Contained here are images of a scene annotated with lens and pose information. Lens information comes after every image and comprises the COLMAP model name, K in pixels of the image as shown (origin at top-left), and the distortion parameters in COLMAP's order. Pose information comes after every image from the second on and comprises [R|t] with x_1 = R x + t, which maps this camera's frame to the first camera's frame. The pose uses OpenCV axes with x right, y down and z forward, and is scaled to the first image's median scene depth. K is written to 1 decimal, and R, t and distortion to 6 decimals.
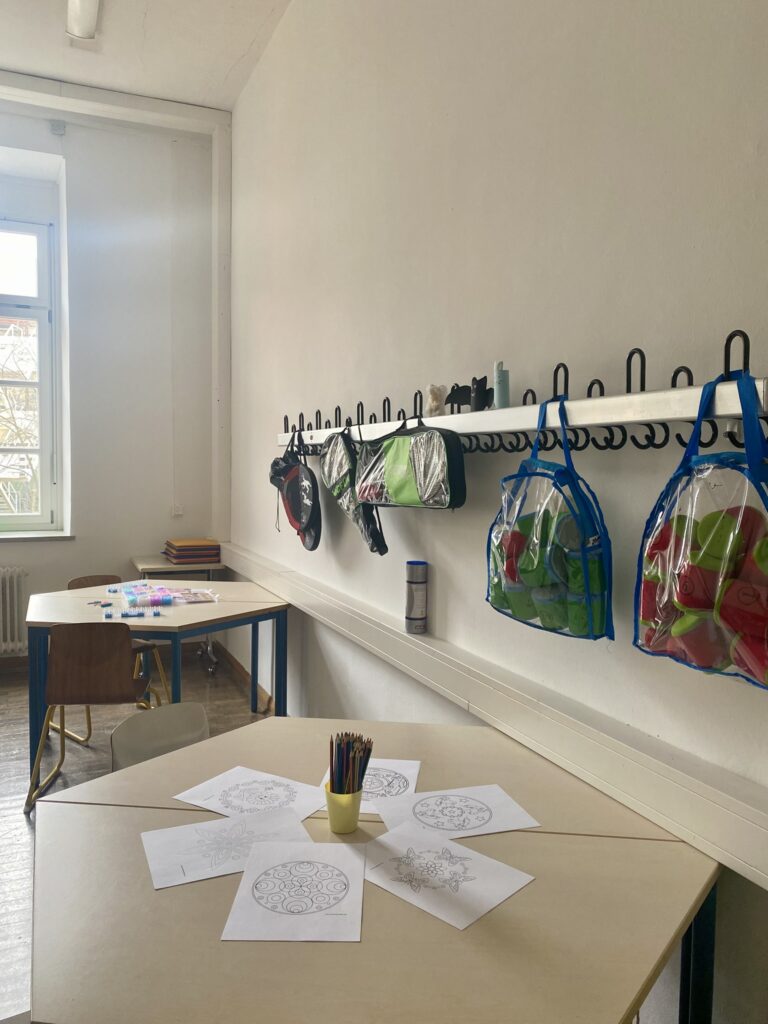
lens RADIAL K [[784.7, 0, 383.3], [0, 784.7, 513.0], [0, 0, 1]] dist [0.012653, 0.002127]
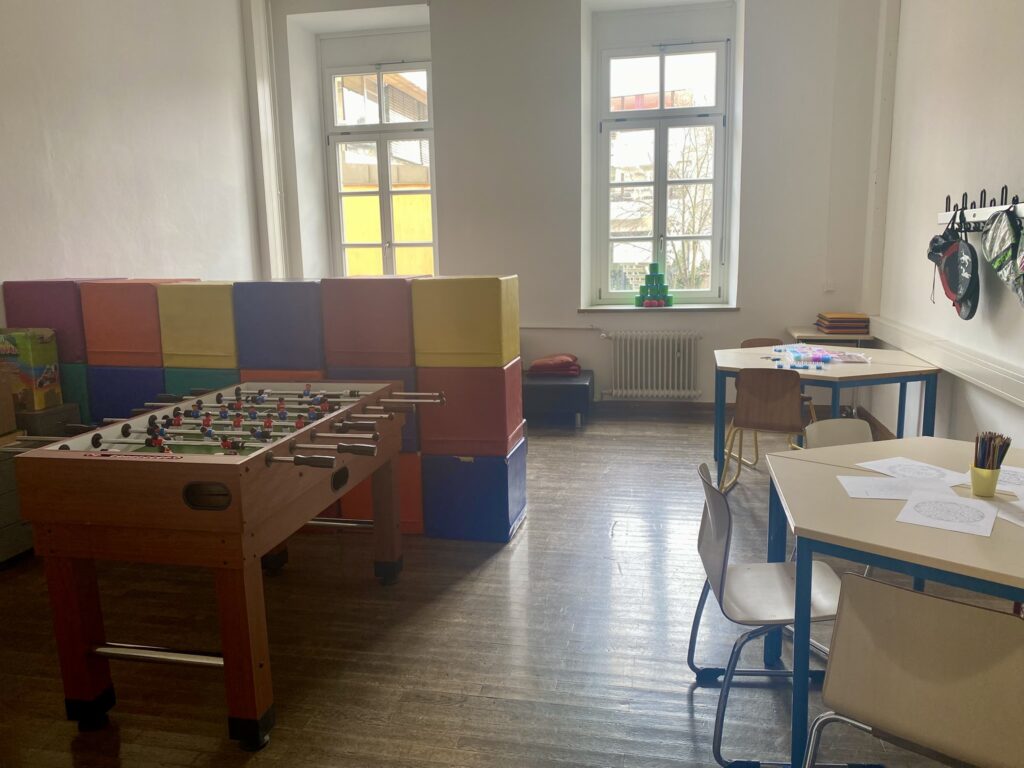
lens RADIAL K [[784.7, 0, 512.1], [0, 784.7, 381.1], [0, 0, 1]] dist [0.012653, 0.002127]
pose [[0.819124, 0.067457, -0.569636, 0.021613], [-0.005391, 0.993923, 0.109949, 0.015194], [0.573591, -0.086991, 0.814510, -0.273545]]
